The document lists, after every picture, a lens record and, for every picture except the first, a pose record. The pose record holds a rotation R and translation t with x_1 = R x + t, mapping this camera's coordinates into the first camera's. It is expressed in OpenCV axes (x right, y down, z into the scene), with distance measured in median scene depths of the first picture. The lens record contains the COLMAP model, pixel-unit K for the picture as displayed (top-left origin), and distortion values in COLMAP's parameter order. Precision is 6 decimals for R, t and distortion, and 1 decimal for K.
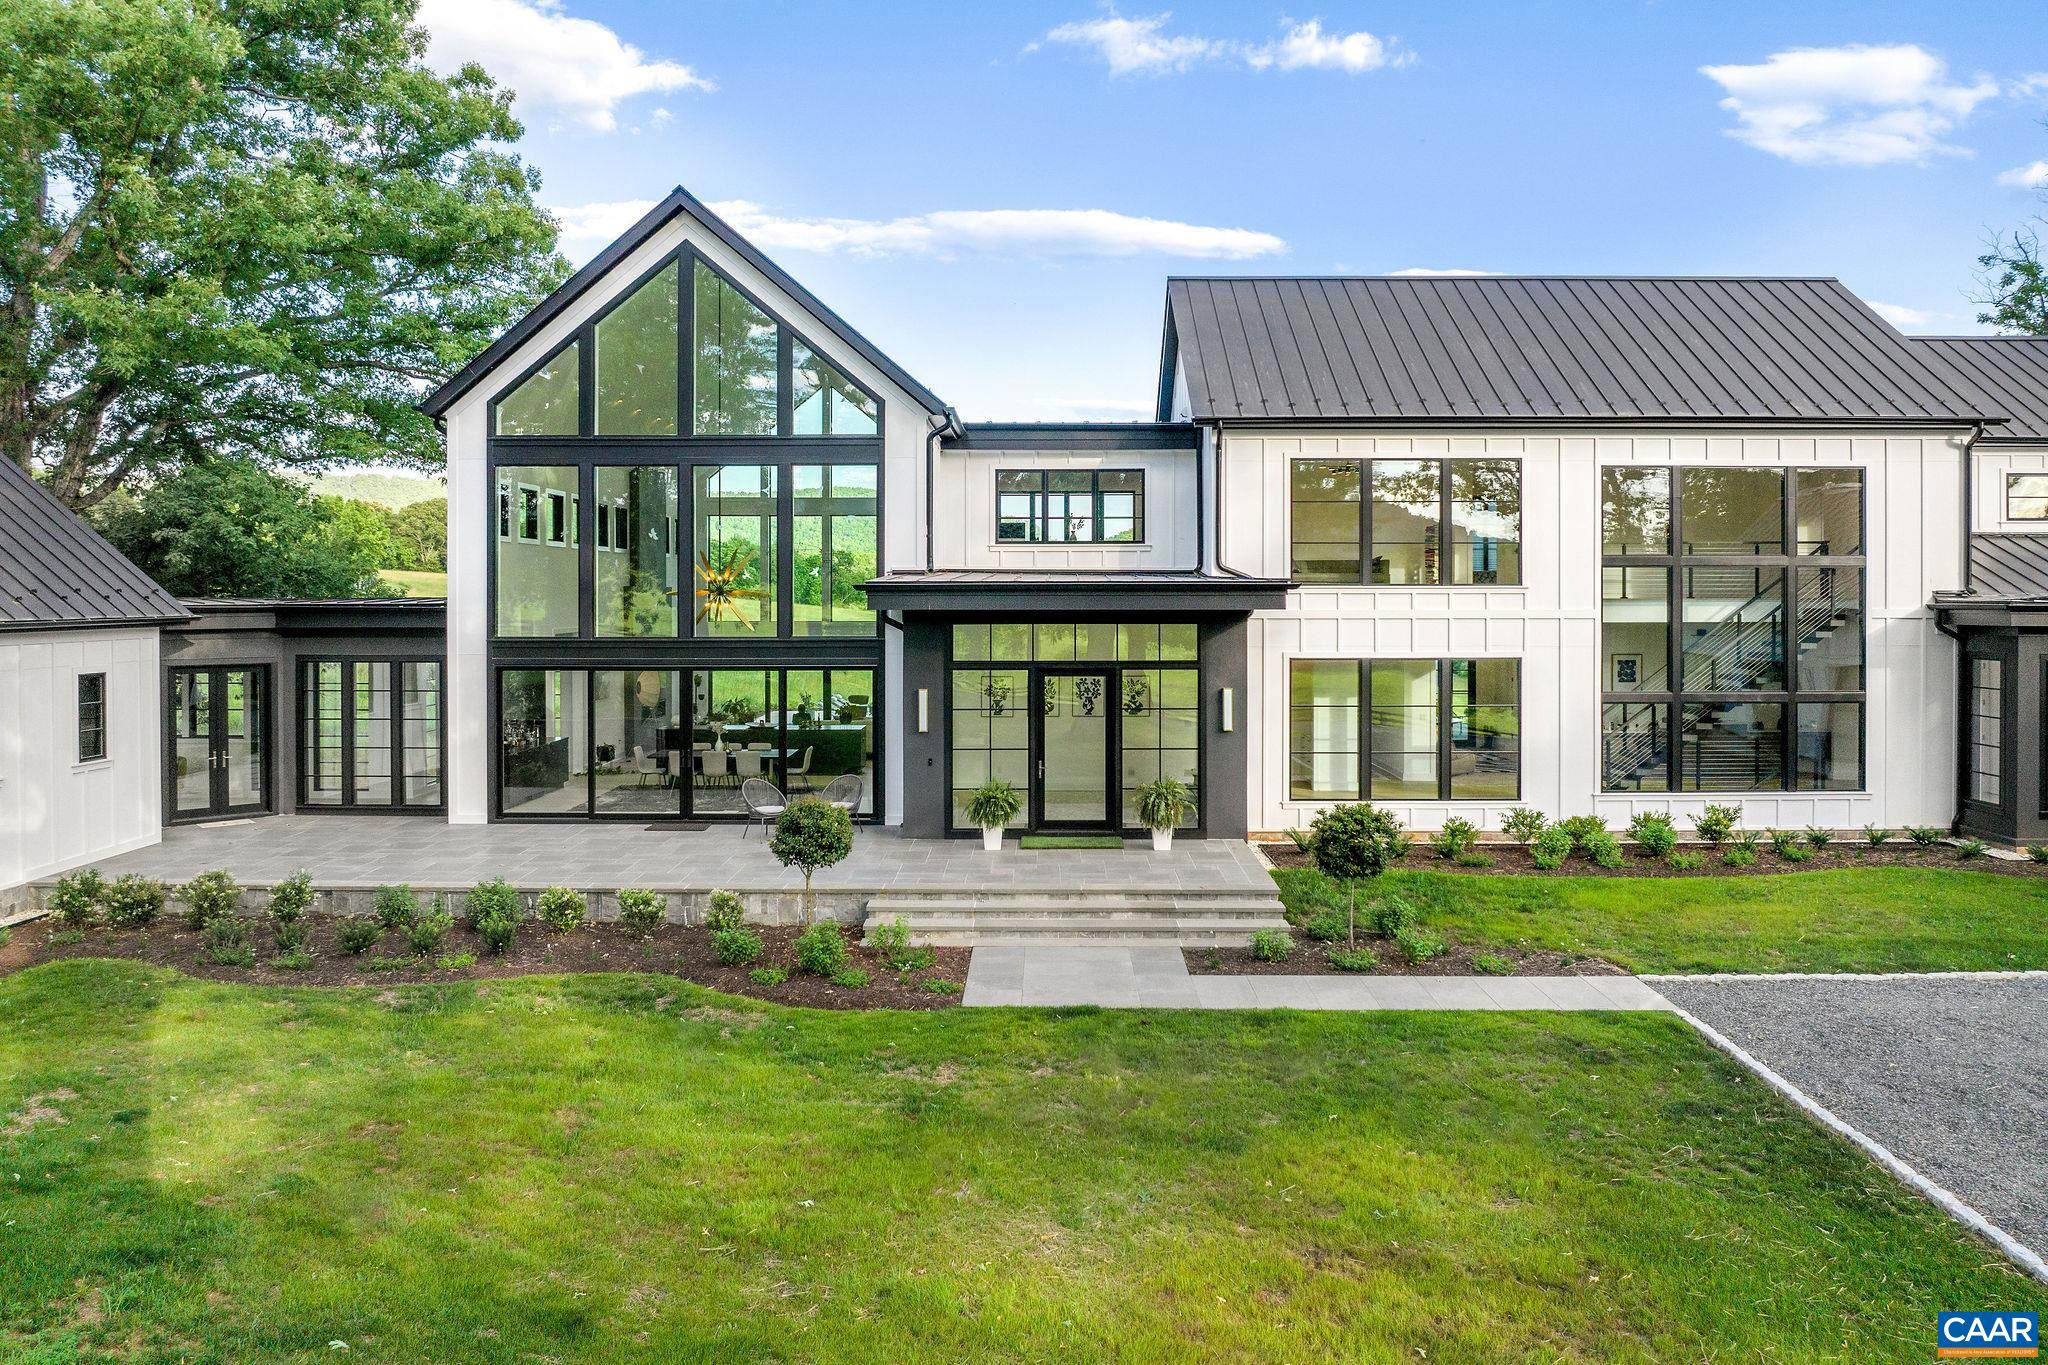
lens RADIAL K [[1472.0, 0, 1034.8], [0, 1472.0, 601.2], [0, 0, 1]] dist [-0.040560, 0.003931]
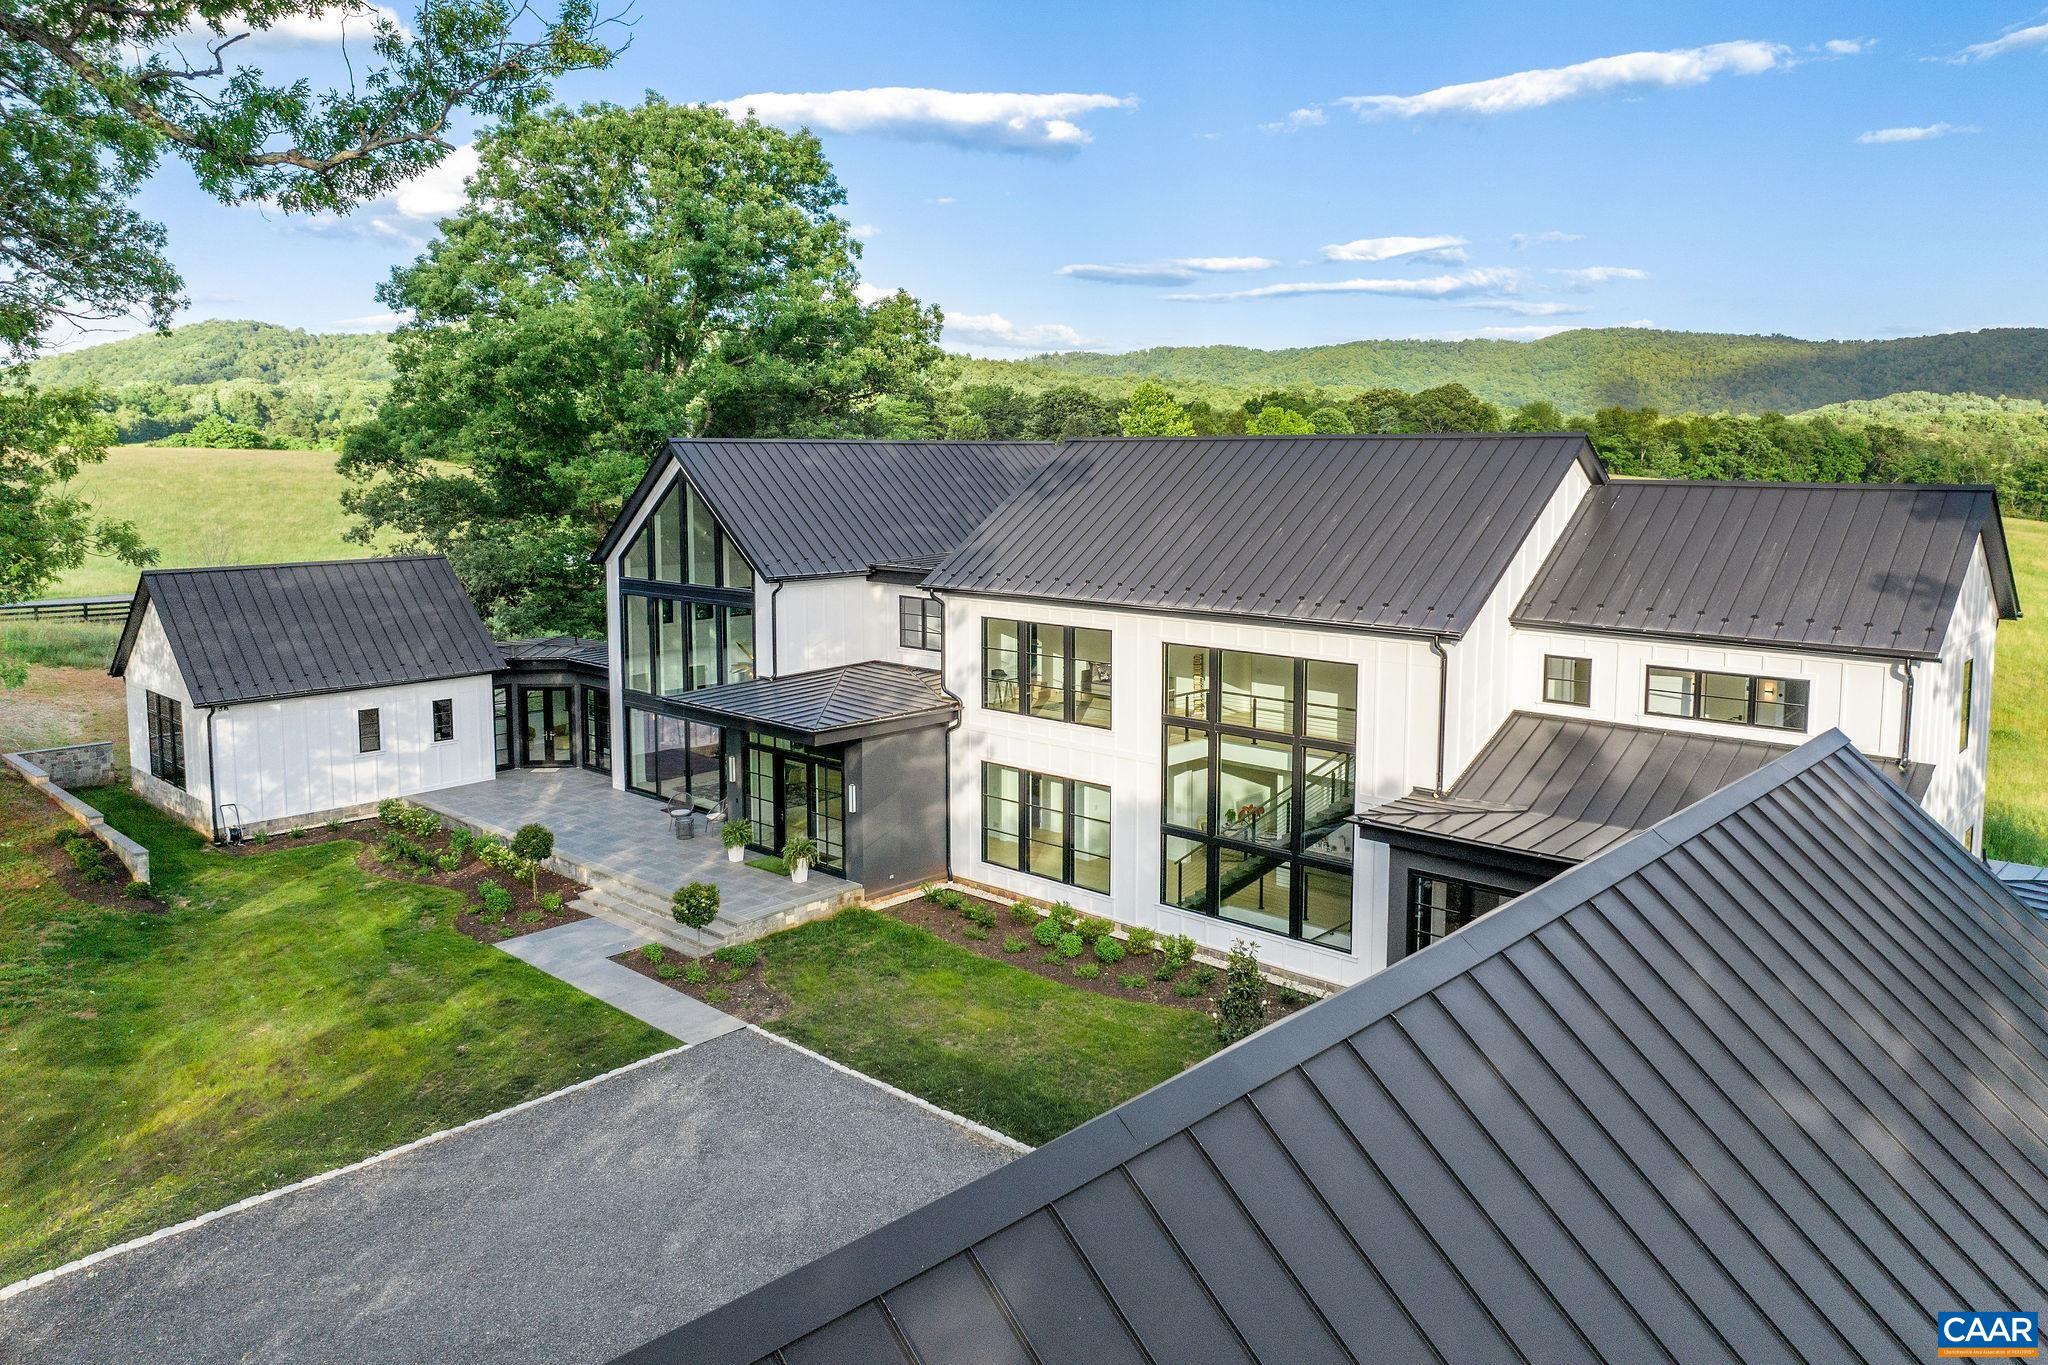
lens RADIAL K [[1472.0, 0, 1032.1], [0, 1472.0, 666.4], [0, 0, 1]] dist [-0.040560, 0.003931]
pose [[0.736924, 0.099422, -0.668624, 1.128006], [-0.001664, 0.989389, 0.145284, -0.249159], [0.675973, -0.105951, 0.729270, 0.032212]]
